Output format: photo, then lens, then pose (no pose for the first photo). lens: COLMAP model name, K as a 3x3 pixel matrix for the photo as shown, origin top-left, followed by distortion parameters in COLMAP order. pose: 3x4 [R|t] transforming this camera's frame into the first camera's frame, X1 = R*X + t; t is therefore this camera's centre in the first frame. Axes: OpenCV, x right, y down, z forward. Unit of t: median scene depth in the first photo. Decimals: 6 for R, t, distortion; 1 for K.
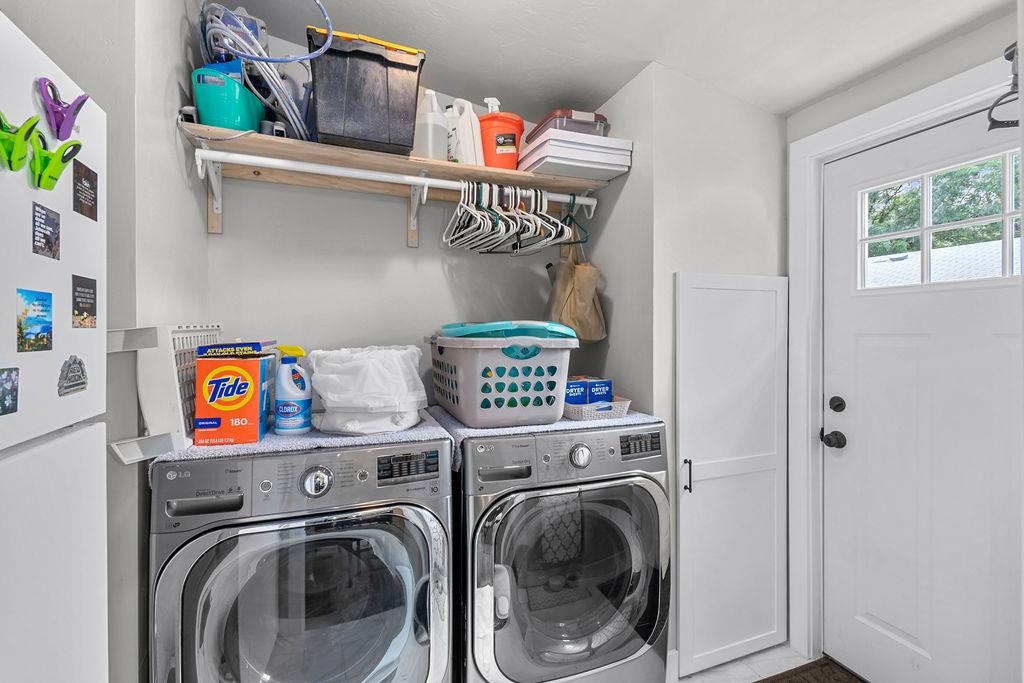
lens RADIAL K [[459.8, 0, 512.2], [0, 459.8, 338.6], [0, 0, 1]] dist [0.009336, -0.004715]
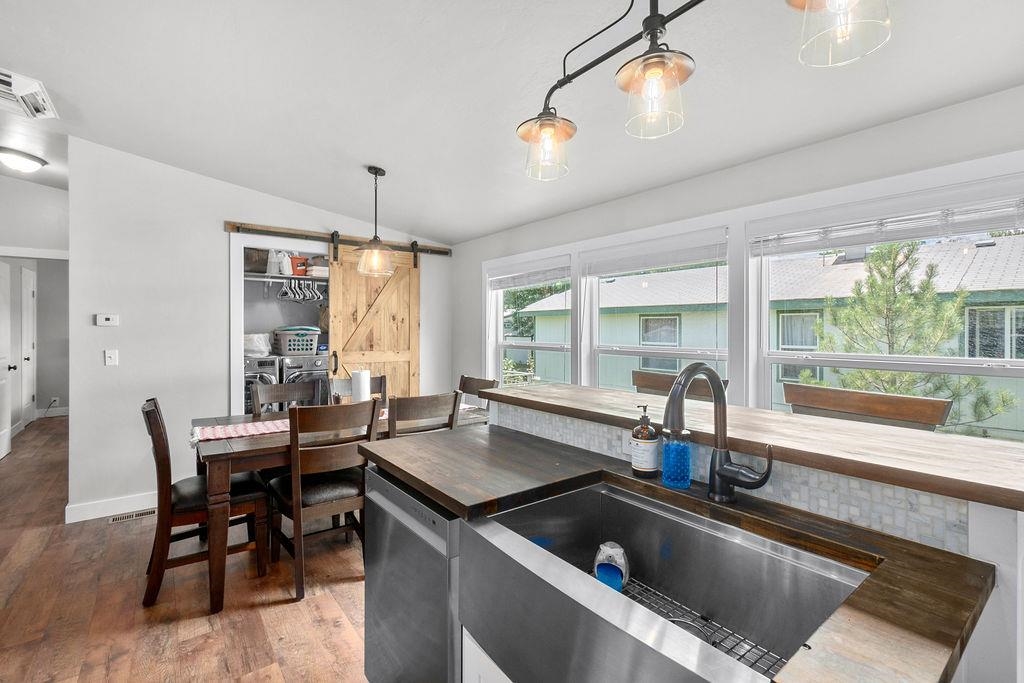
lens RADIAL K [[459.8, 0, 511.1], [0, 459.8, 331.6], [0, 0, 1]] dist [0.009336, -0.004715]
pose [[0.958004, -0.003199, 0.286738, 0.543995], [0.004289, 0.999986, -0.003172, 0.020507], [-0.286724, 0.004269, 0.958004, -2.818686]]
